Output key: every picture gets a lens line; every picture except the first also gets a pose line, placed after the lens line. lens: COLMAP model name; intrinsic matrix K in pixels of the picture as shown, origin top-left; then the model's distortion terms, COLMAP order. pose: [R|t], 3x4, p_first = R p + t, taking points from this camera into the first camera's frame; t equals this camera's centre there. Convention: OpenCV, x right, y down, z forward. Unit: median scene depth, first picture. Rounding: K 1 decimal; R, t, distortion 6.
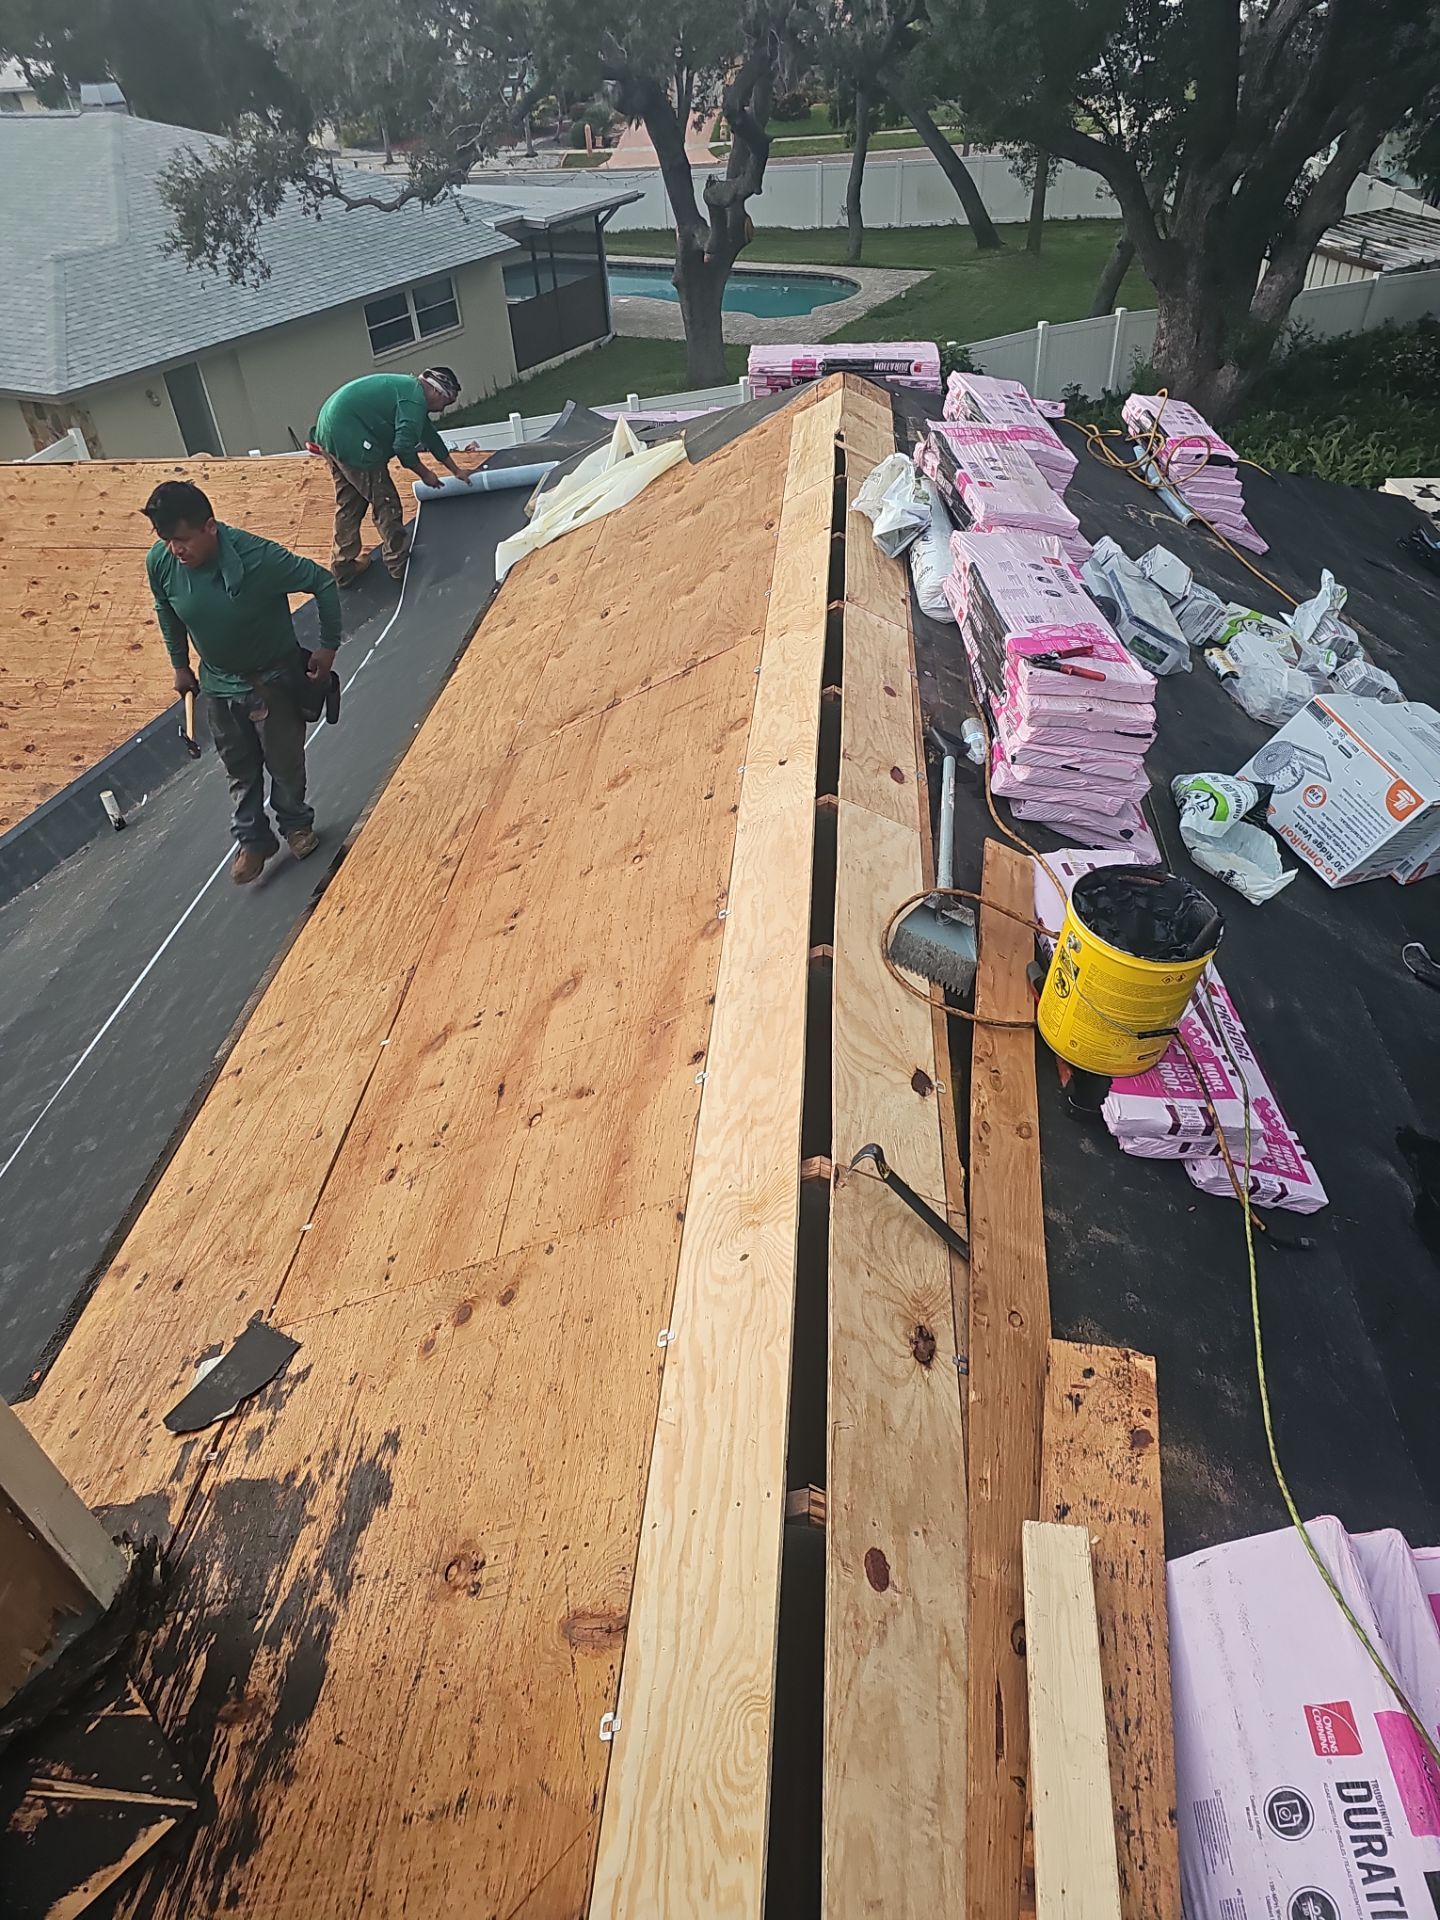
lens RADIAL K [[1296.0, 0, 717.0], [0, 1296.0, 969.4], [0, 0, 1]] dist [0.040087, -0.048470]
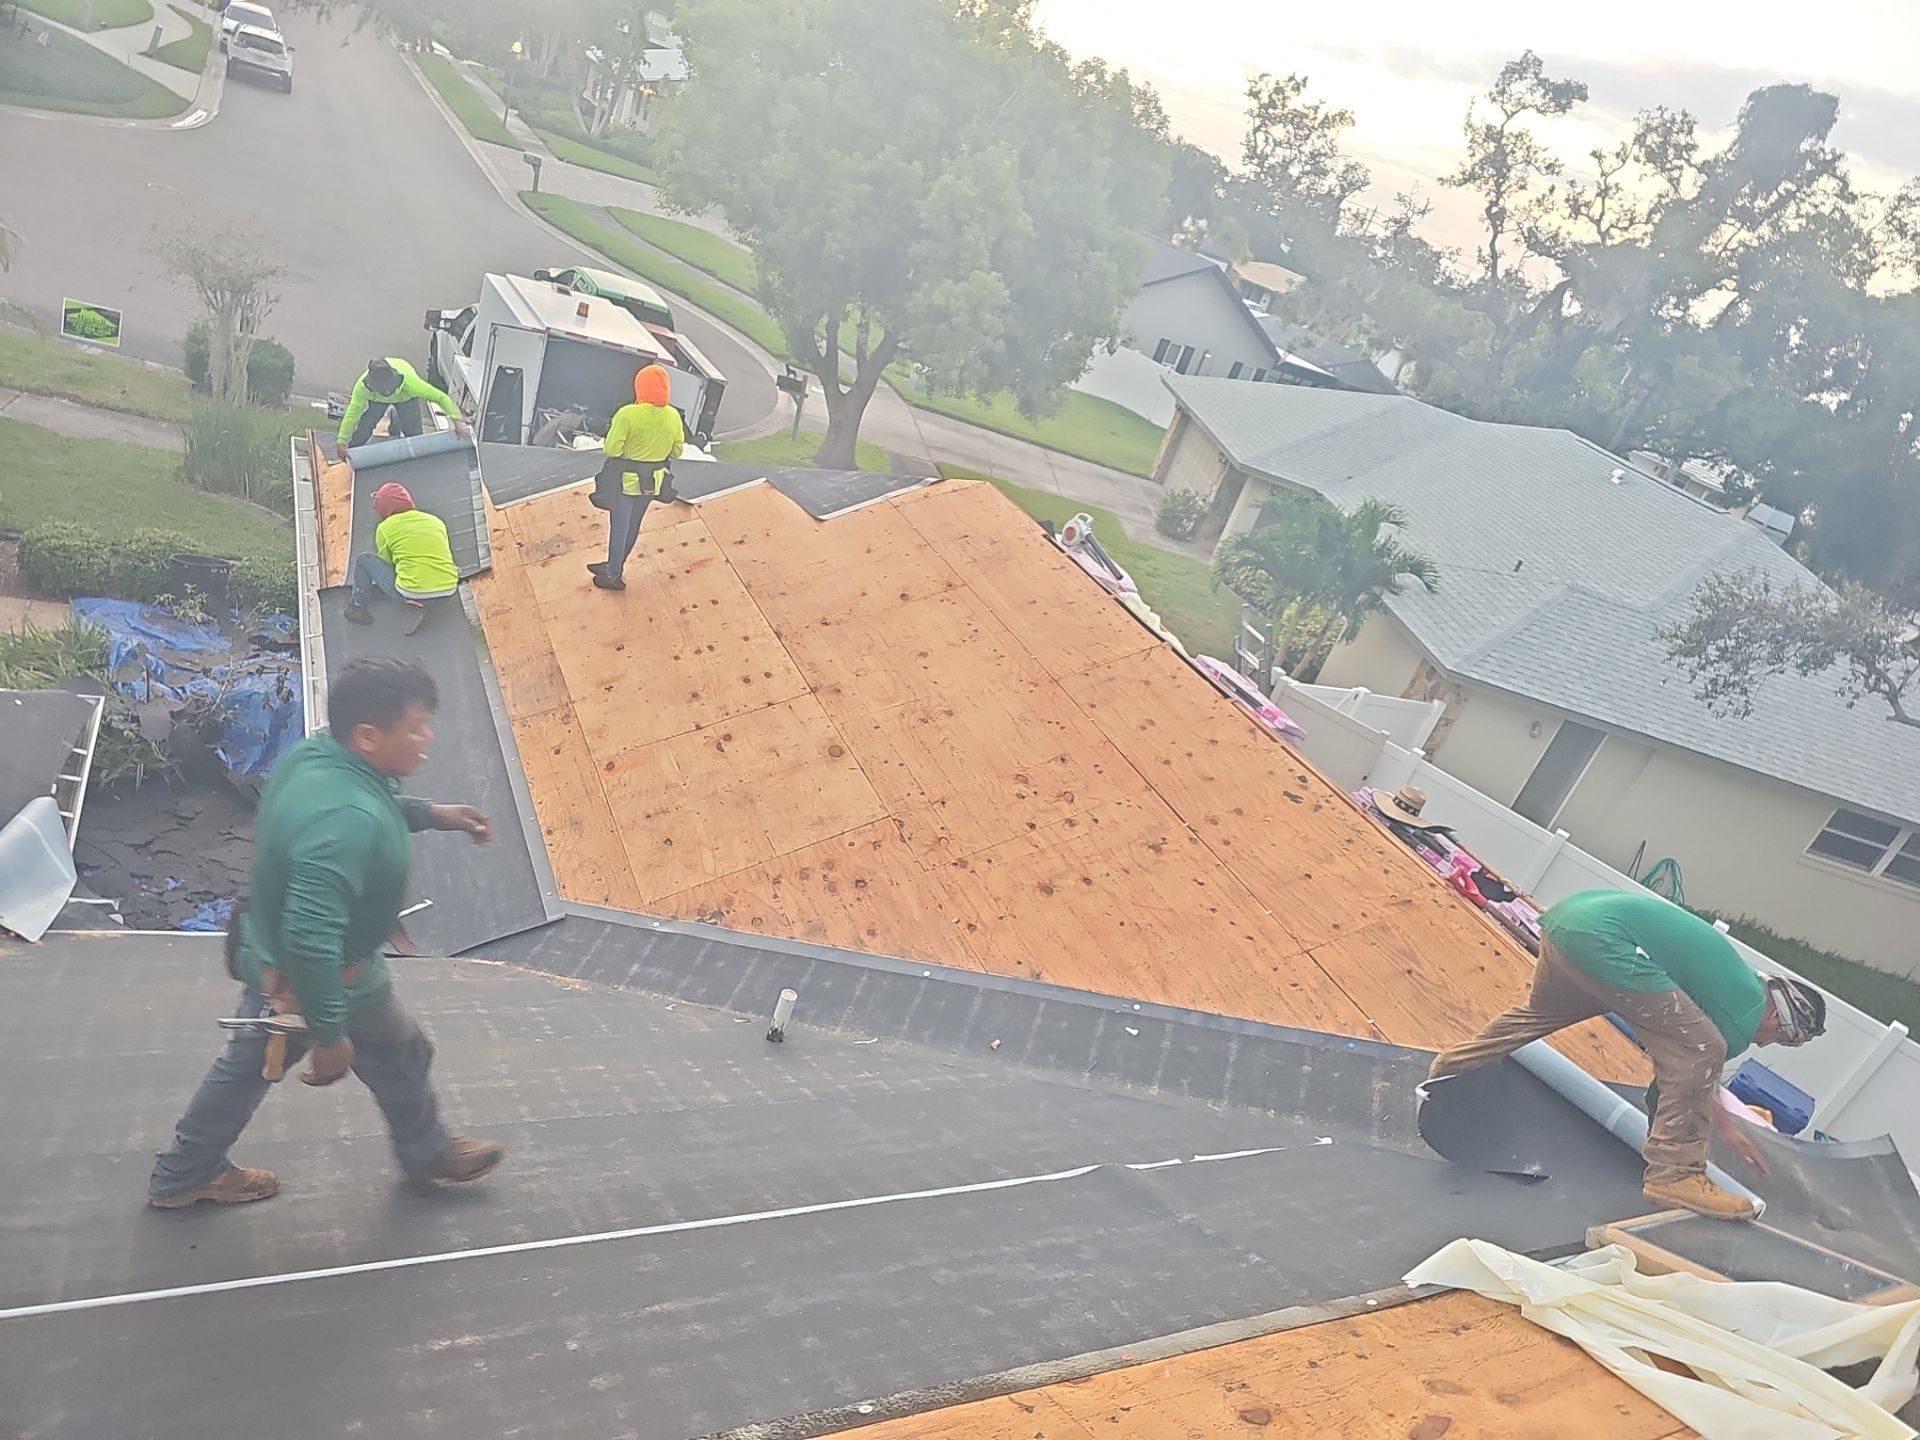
lens RADIAL K [[1262.8, 0, 947.9], [0, 1262.8, 709.5], [0, 0, 1]] dist [0.020337, -0.000737]
pose [[0.465631, 0.558946, -0.686125, -0.015367], [-0.779917, 0.625574, -0.019664, -0.112954], [0.418230, 0.544277, 0.727218, 0.176266]]
